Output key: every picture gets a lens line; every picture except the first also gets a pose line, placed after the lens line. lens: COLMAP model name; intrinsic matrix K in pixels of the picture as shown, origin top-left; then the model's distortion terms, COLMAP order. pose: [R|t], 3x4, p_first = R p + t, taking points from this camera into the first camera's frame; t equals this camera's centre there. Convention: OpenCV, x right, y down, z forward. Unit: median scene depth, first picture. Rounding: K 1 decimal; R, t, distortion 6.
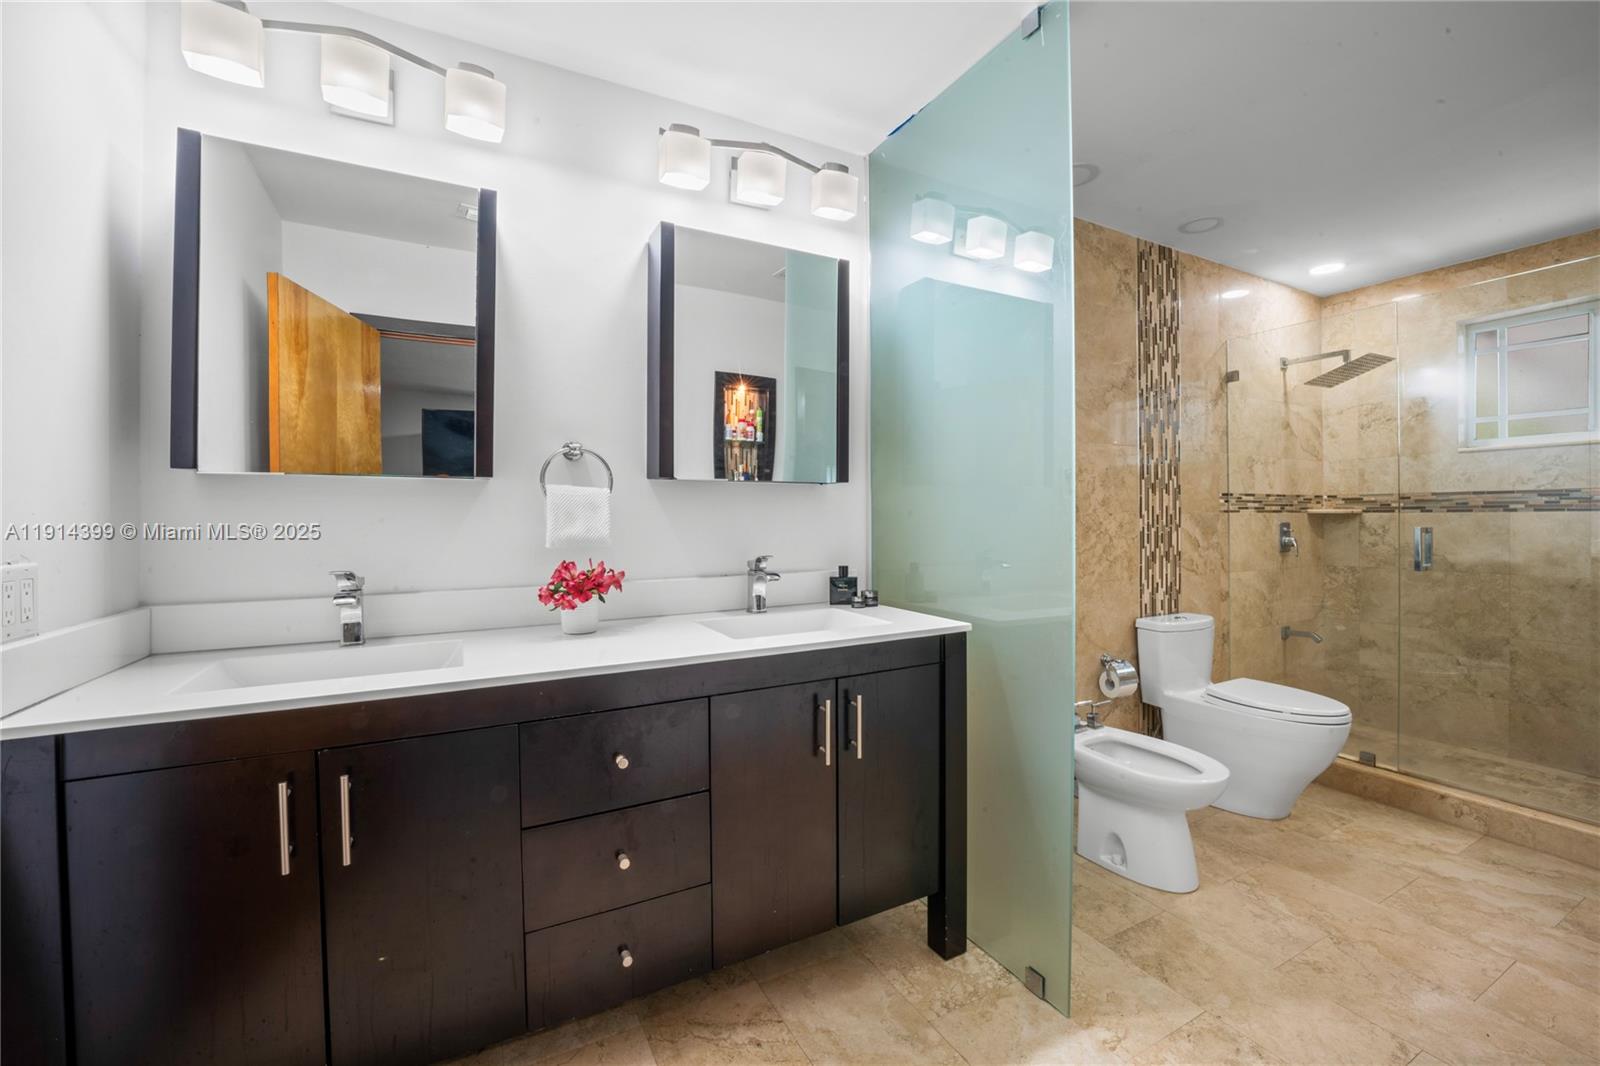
lens RADIAL K [[648.5, 0, 799.2], [0, 648.5, 524.2], [0, 0, 1]] dist [-0.030384, 0.005433]
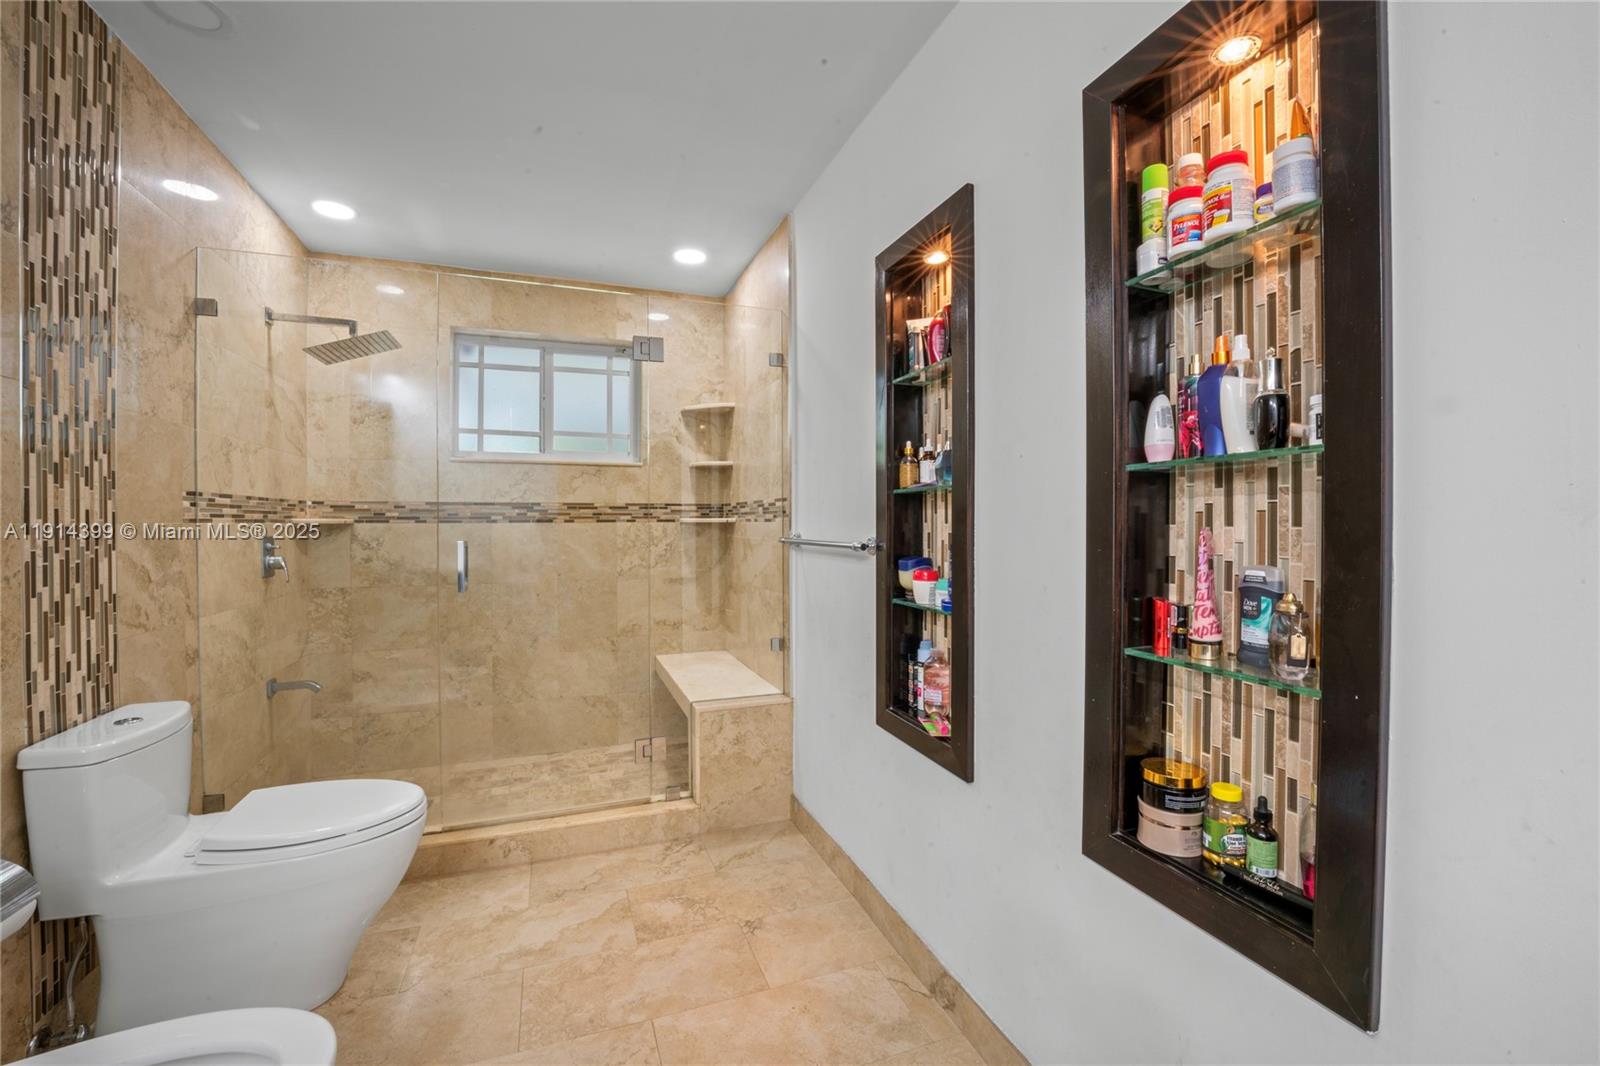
lens RADIAL K [[648.5, 0, 799.2], [0, 648.5, 524.2], [0, 0, 1]] dist [-0.030384, 0.005433]
pose [[0.123493, 0.001990, 0.992343, 0.133883], [0.009687, 0.999948, -0.003211, -0.009138], [-0.992298, 0.010010, 0.123467, 0.352648]]
